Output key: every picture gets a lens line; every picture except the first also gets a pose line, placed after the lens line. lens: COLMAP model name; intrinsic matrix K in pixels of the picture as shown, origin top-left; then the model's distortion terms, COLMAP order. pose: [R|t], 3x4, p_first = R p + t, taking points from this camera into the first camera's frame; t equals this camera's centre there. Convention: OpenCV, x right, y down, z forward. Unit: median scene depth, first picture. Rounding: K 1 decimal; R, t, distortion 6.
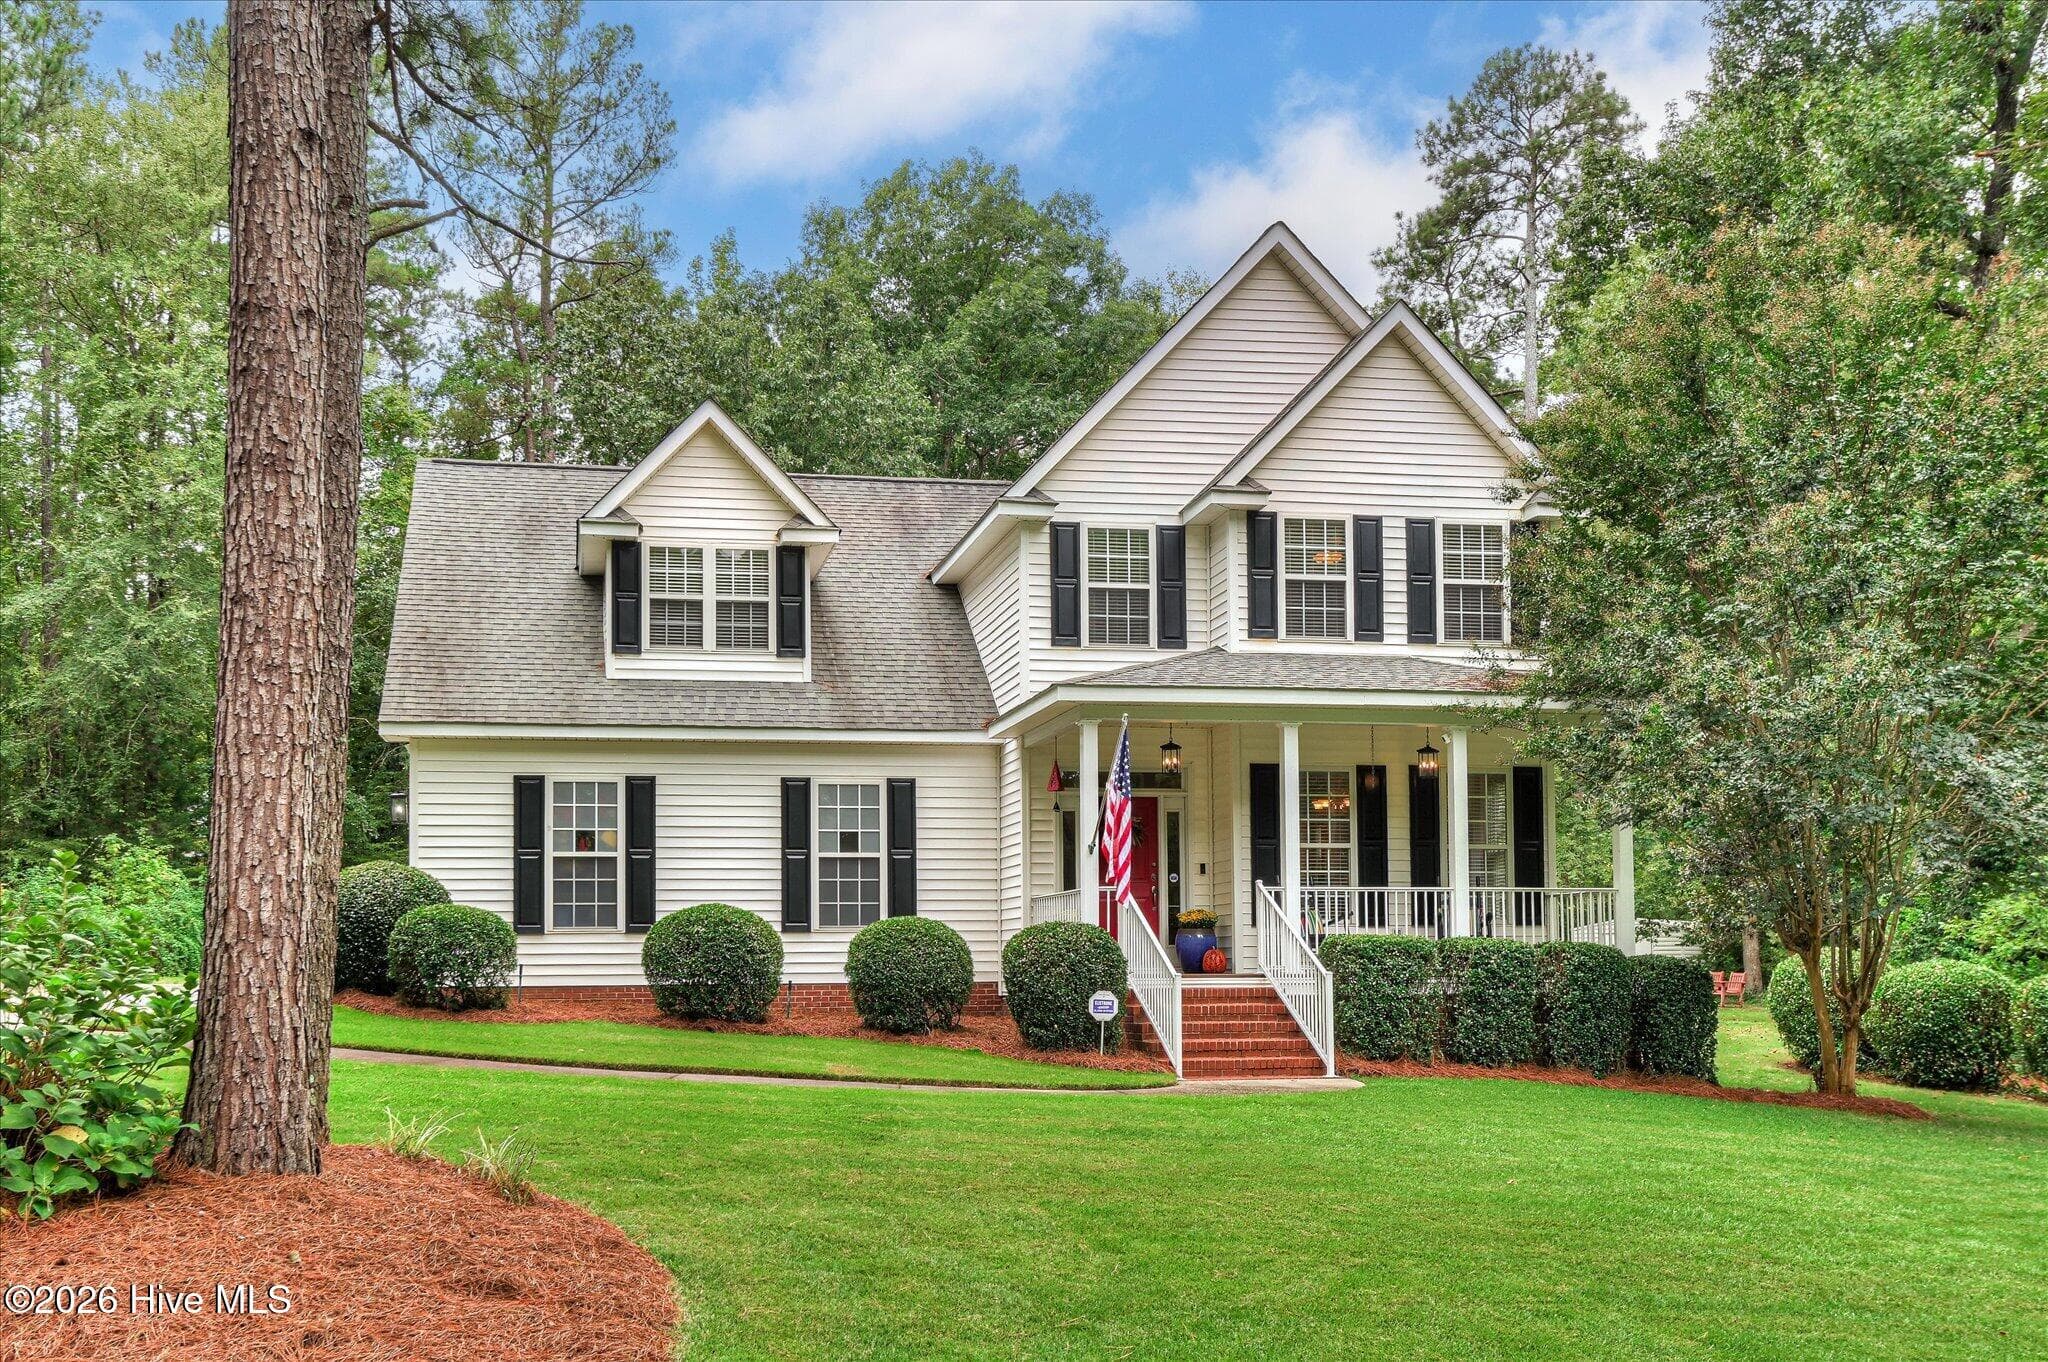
lens RADIAL K [[1993.1, 0, 913.1], [0, 1993.1, 965.5], [0, 0, 1]] dist [0.033912, -0.004368]
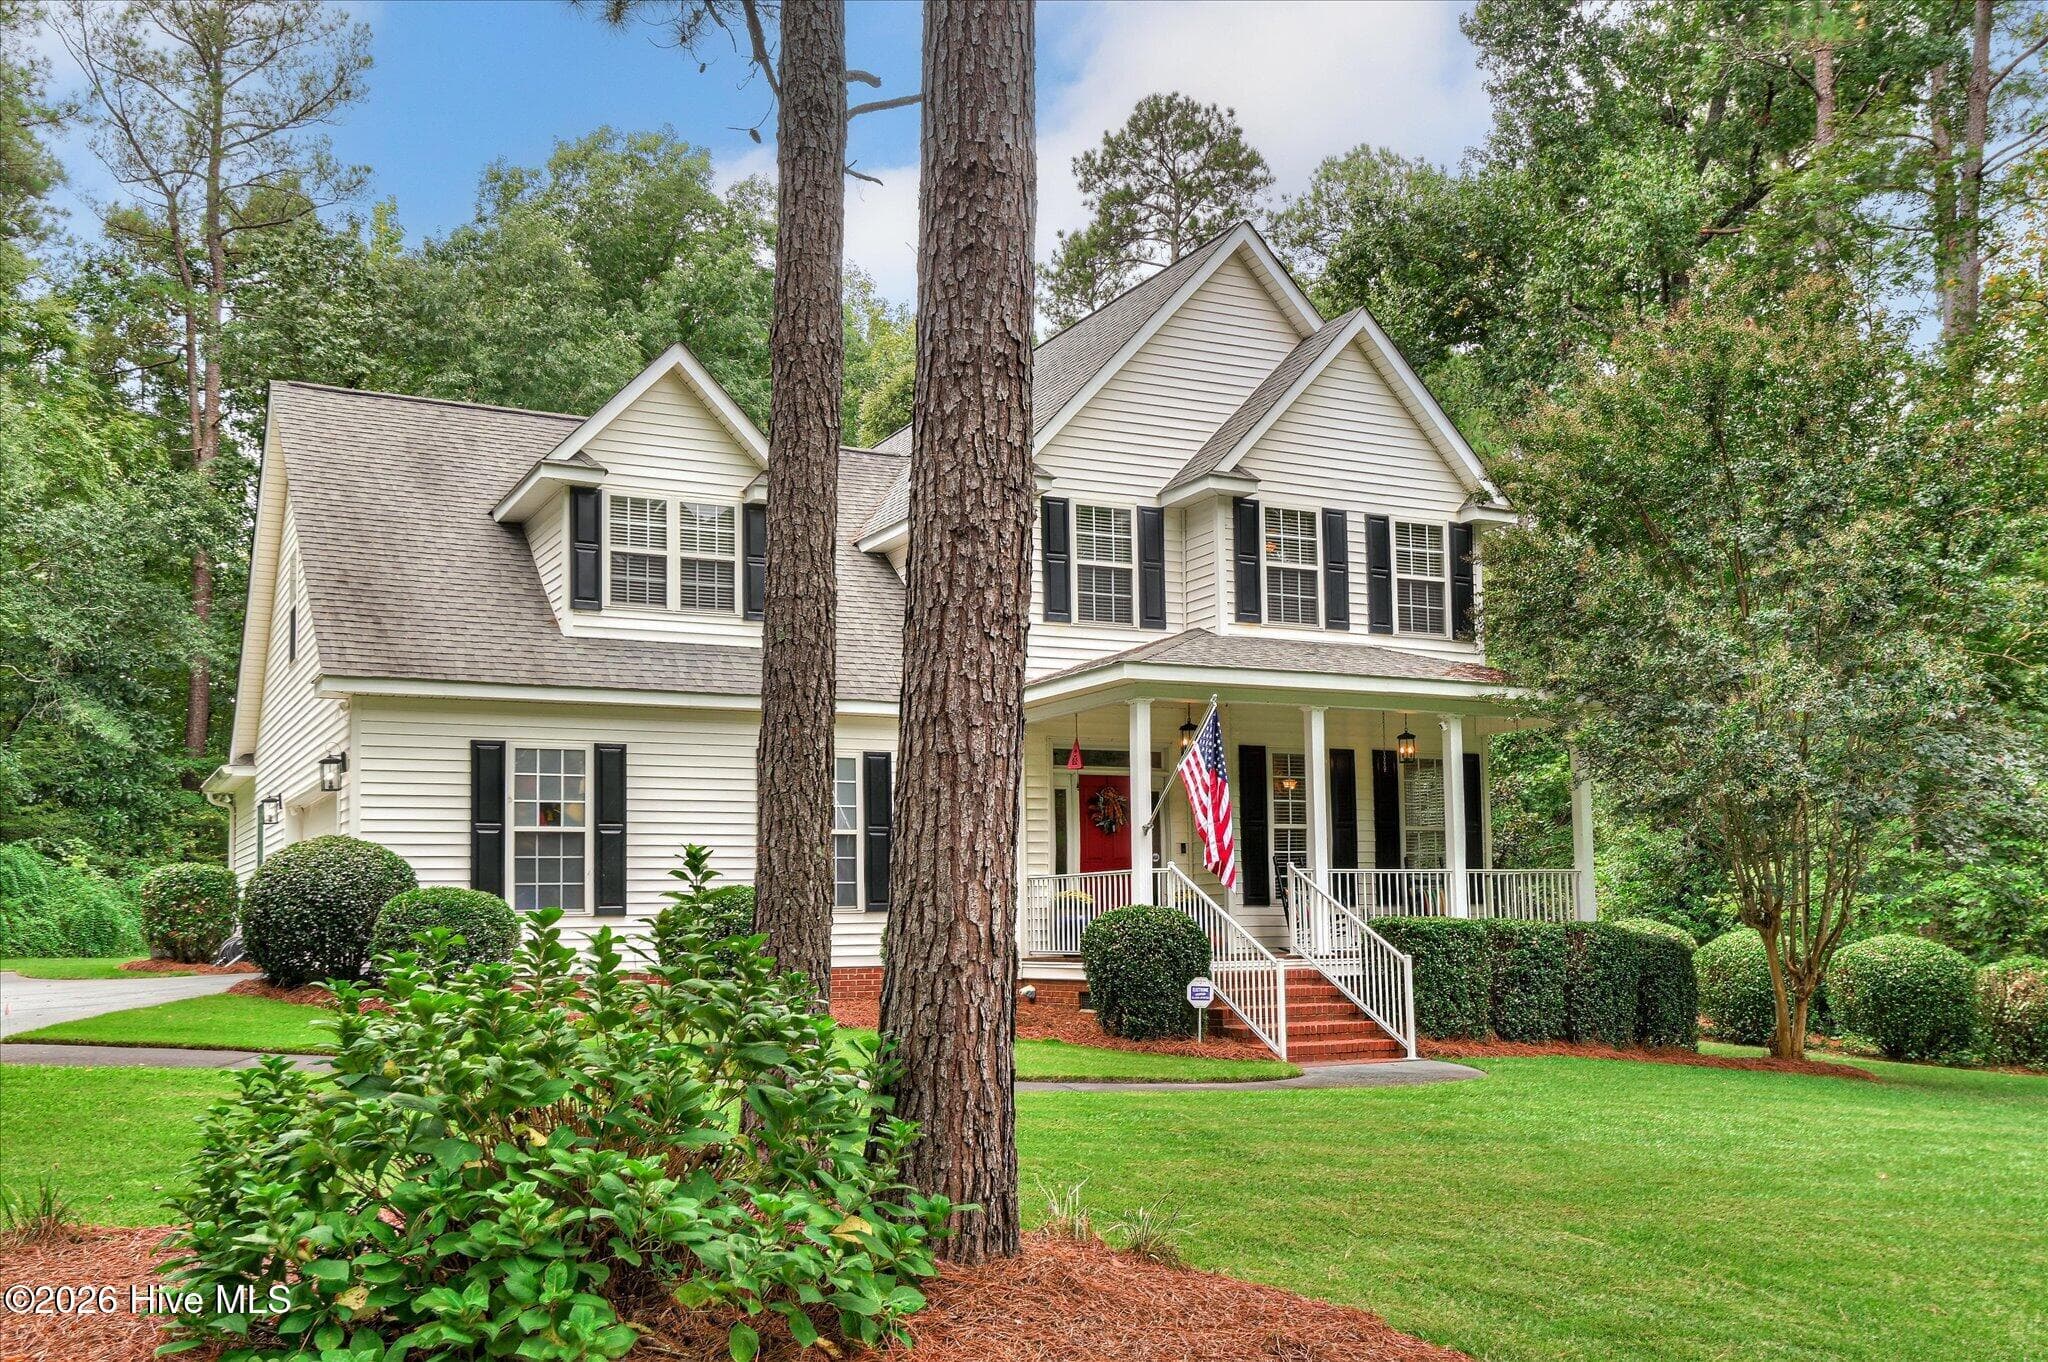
lens RADIAL K [[1904.5, 0, 1021.4], [0, 1904.5, 841.9], [0, 0, 1]] dist [0.039038, -0.010933]
pose [[0.952815, 0.006158, 0.303488, -0.223917], [0.007258, 0.999046, -0.043058, -0.011287], [-0.303464, 0.043229, 0.951862, 0.114907]]
